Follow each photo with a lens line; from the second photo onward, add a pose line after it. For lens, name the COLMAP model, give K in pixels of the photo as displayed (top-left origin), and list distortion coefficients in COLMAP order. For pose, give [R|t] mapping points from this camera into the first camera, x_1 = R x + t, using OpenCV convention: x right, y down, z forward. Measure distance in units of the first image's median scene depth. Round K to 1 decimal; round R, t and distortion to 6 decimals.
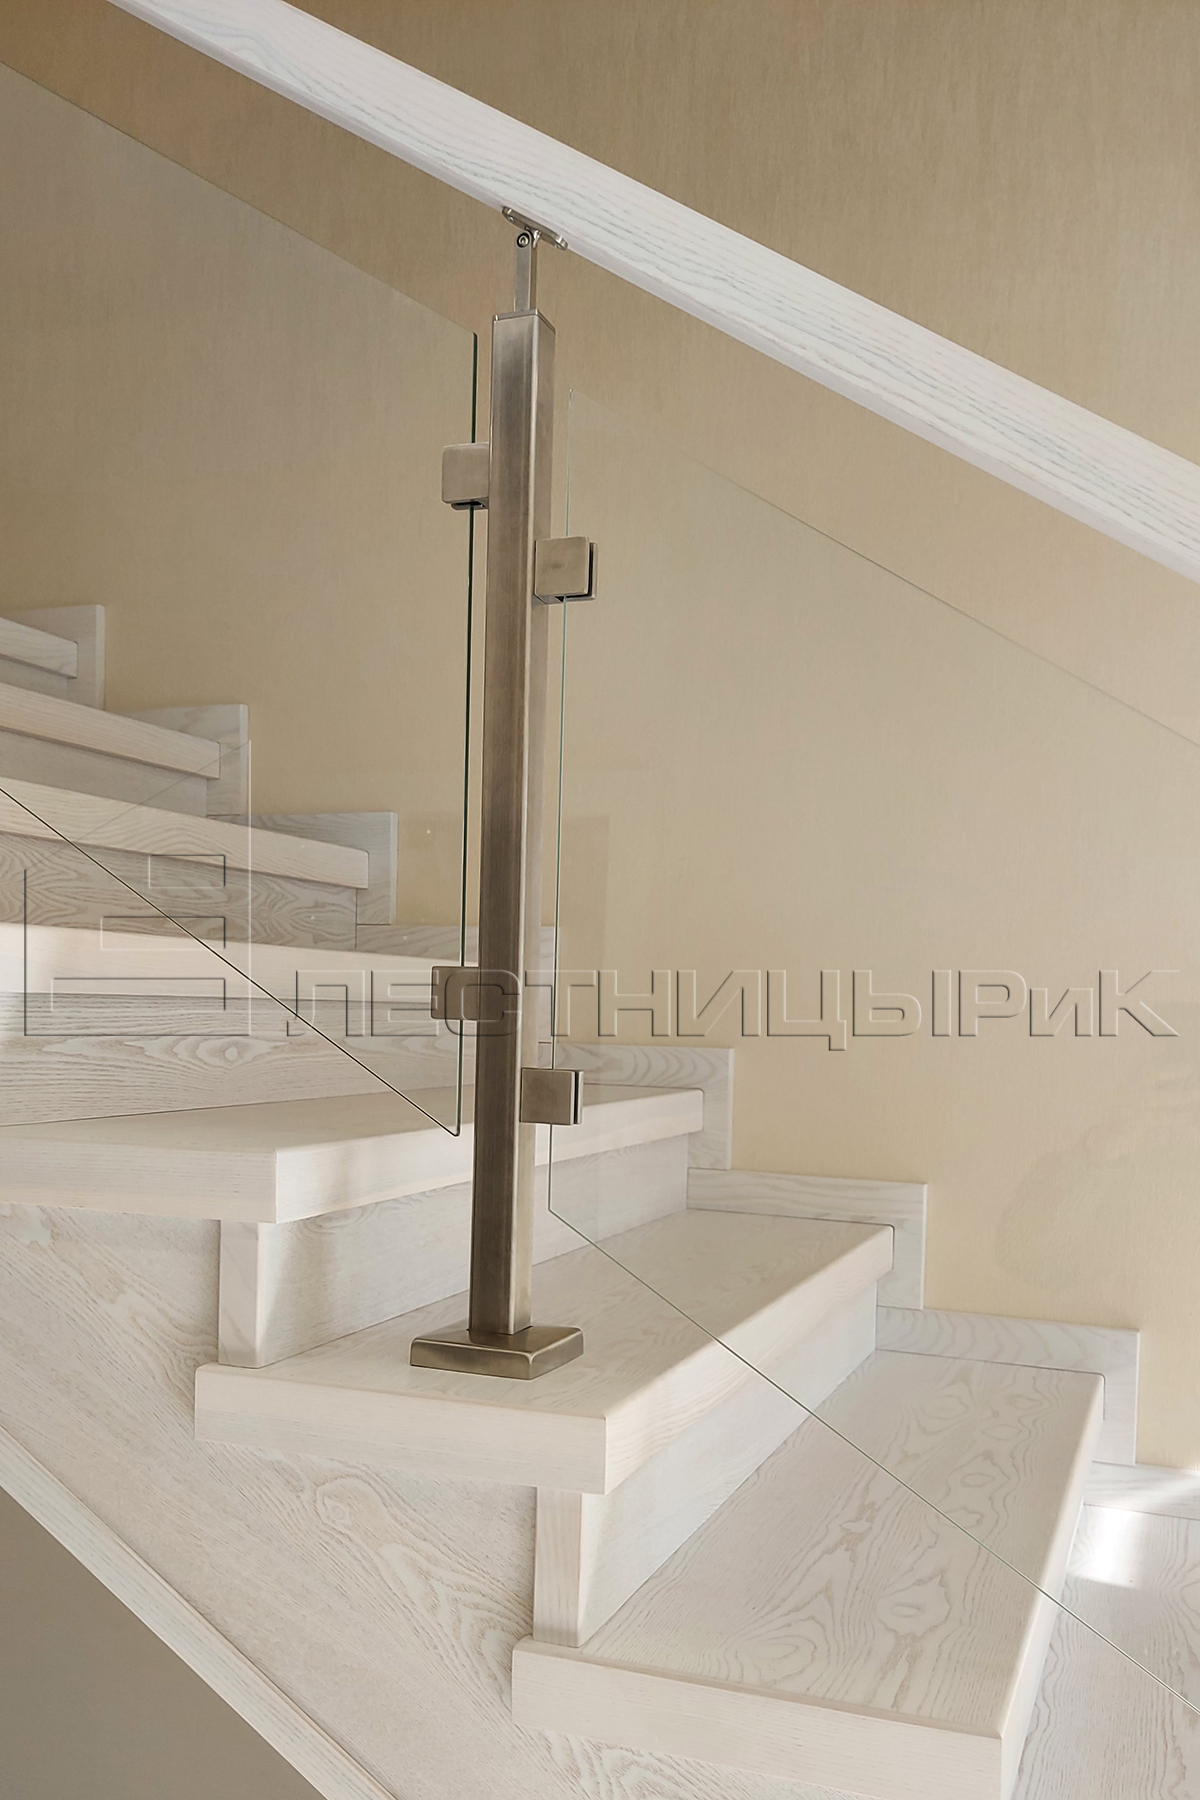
lens RADIAL K [[1555.3, 0, 594.2], [0, 1555.3, 1027.5], [0, 0, 1]] dist [0.112054, -0.193707]
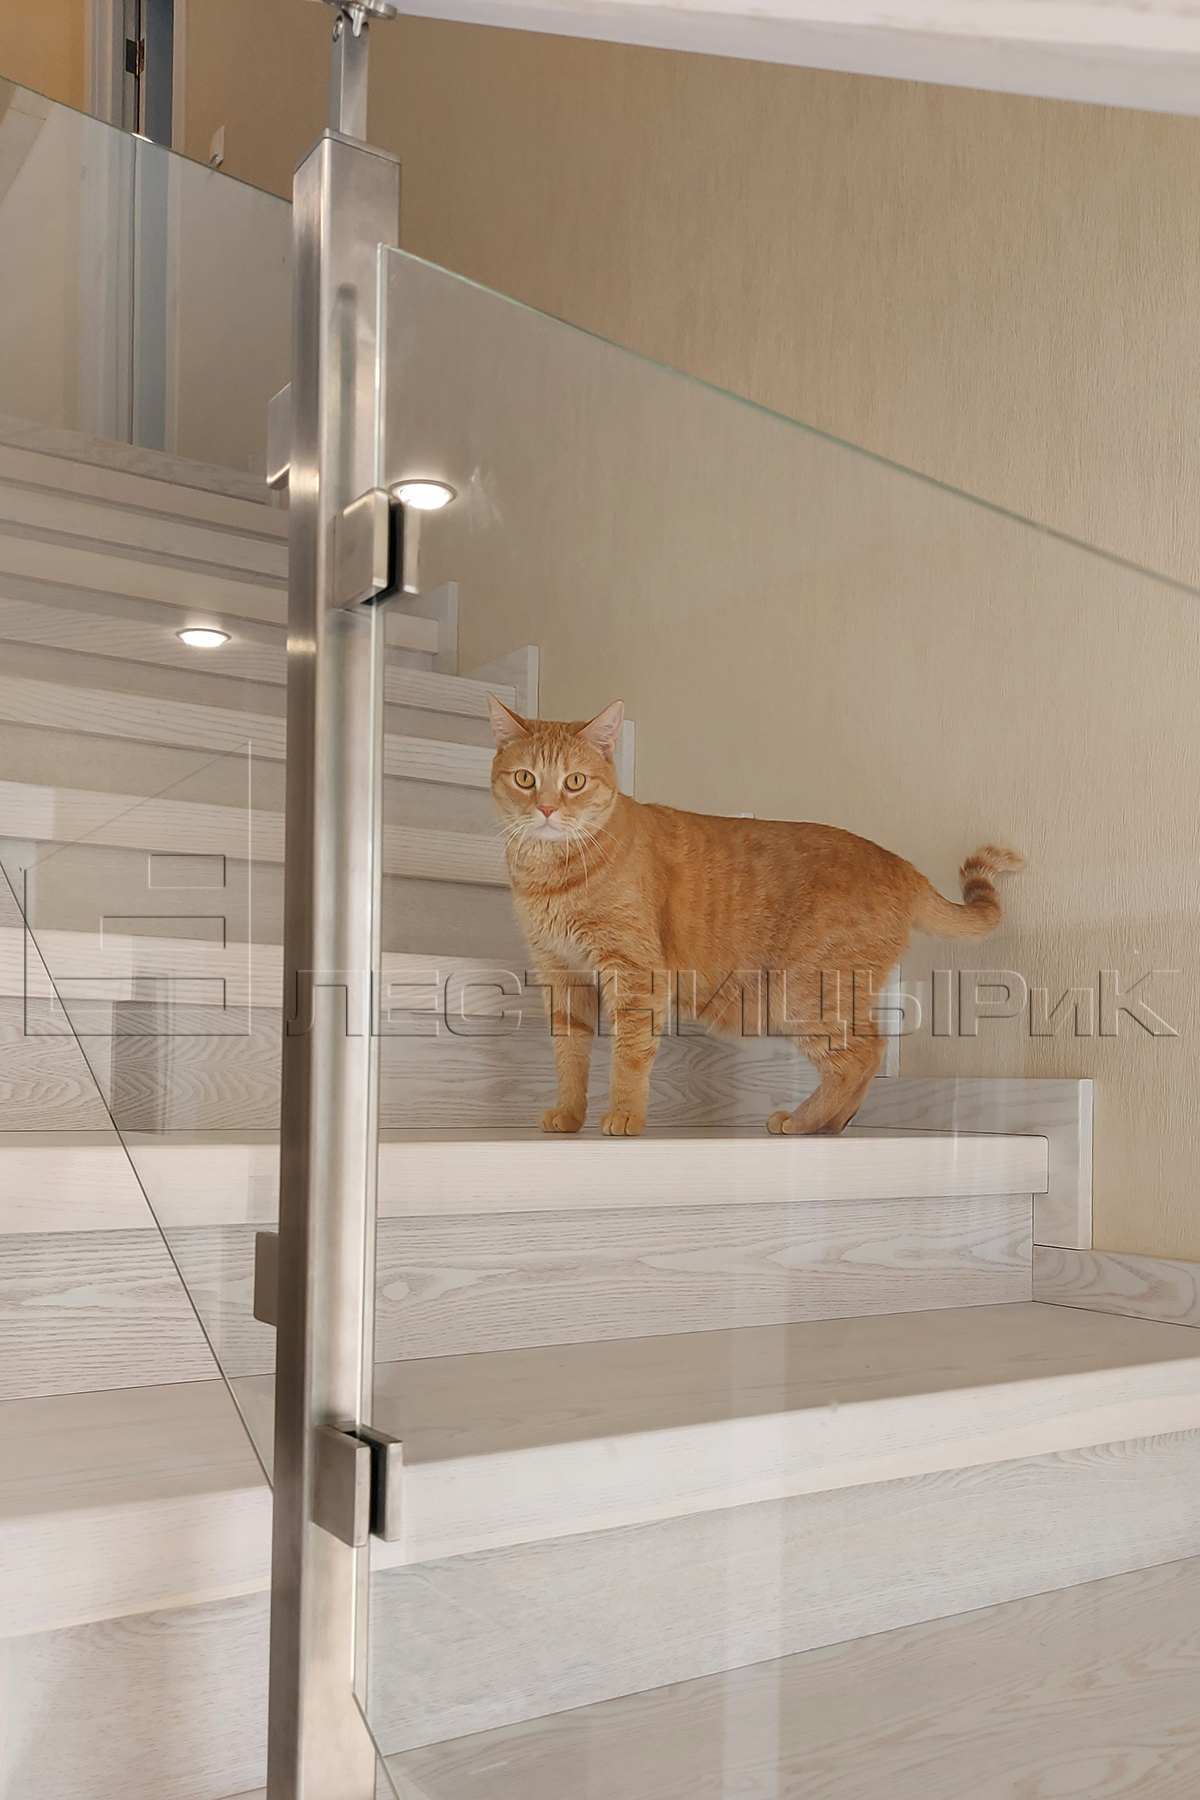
lens RADIAL K [[1555.3, 0, 594.2], [0, 1555.3, 1027.5], [0, 0, 1]] dist [0.112054, -0.193707]
pose [[0.816152, -0.038669, -0.576542, 0.273488], [0.000677, 0.997822, -0.065966, -0.057811], [0.577837, 0.053448, 0.814400, 0.433241]]
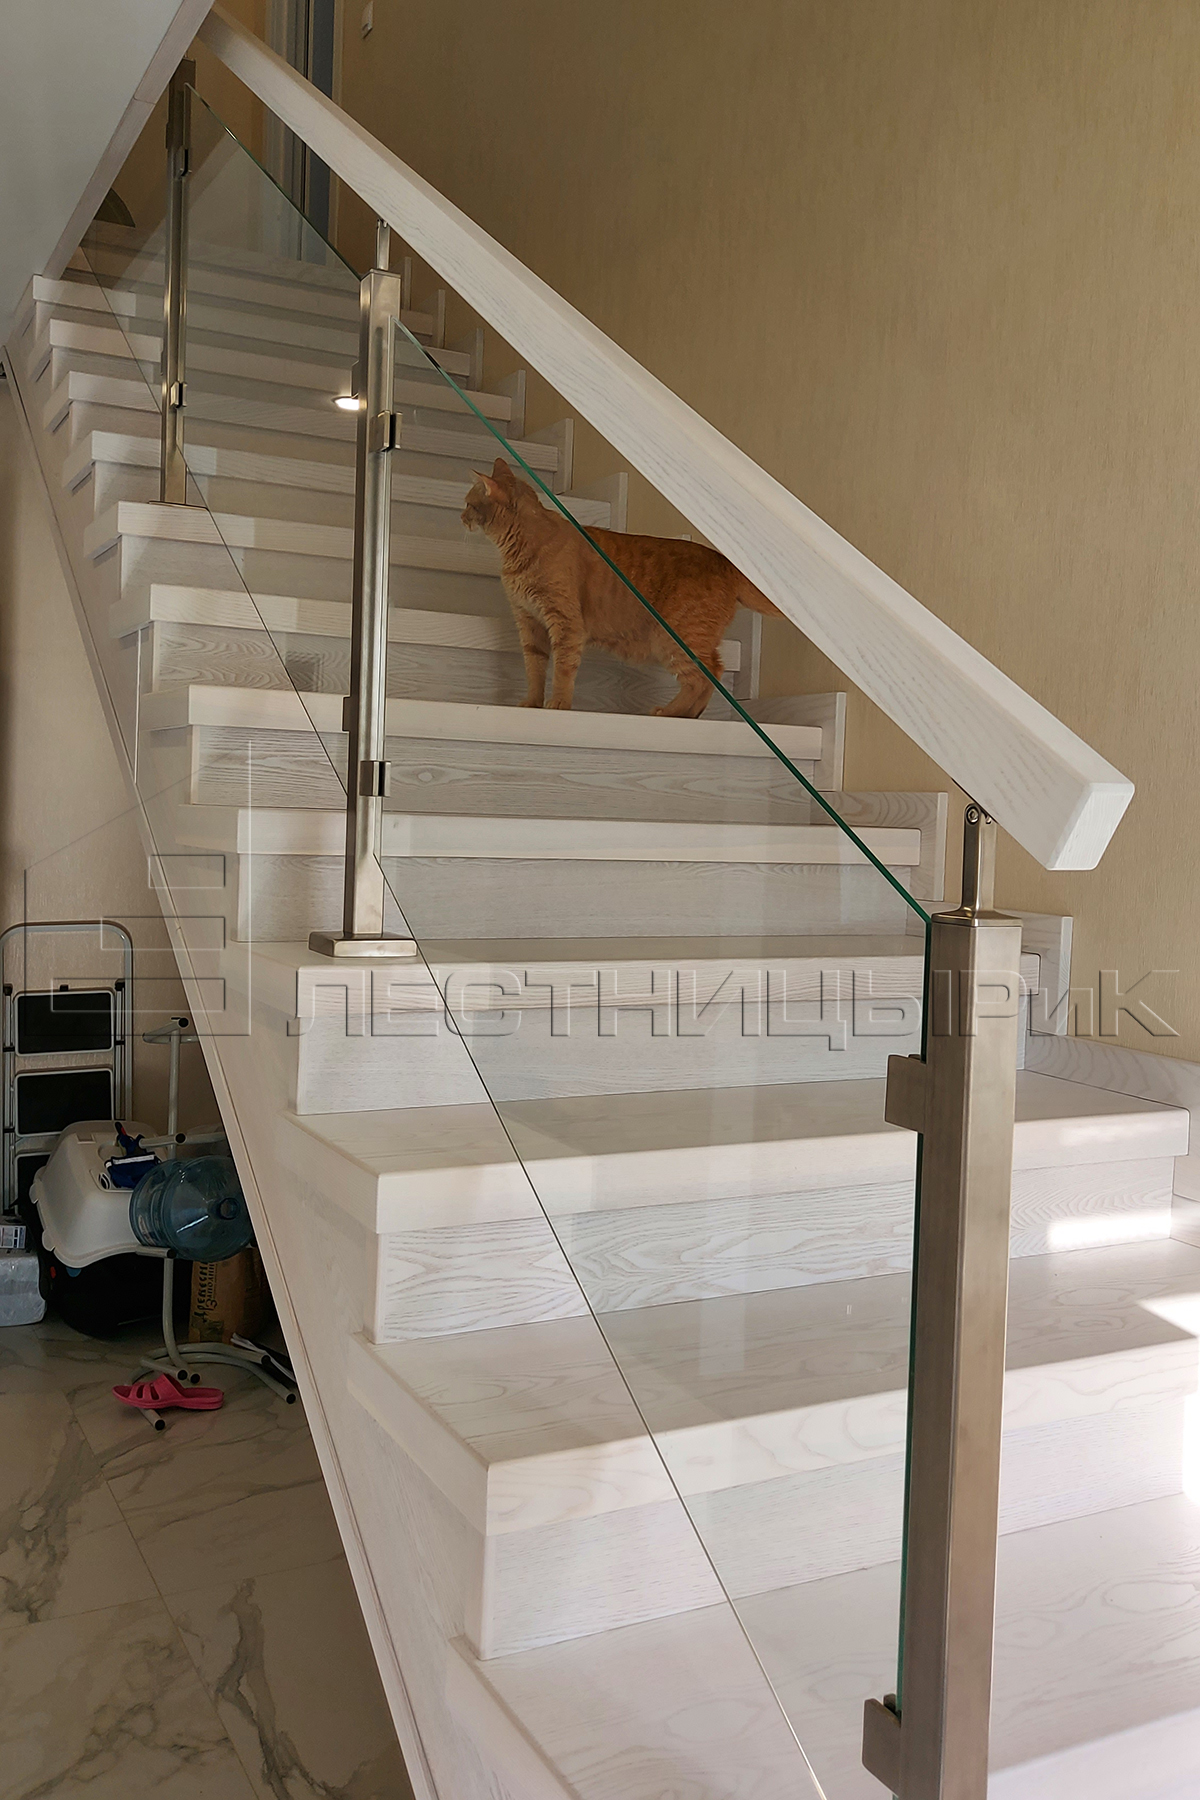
lens RADIAL K [[1537.1, 0, 562.4], [0, 1537.1, 855.4], [0, 0, 1]] dist [0.058161, -0.003609]
pose [[0.742346, 0.022229, -0.669648, 0.821489], [-0.025698, 0.999659, 0.004697, 0.079348], [0.669524, 0.013721, 0.742664, 0.008793]]
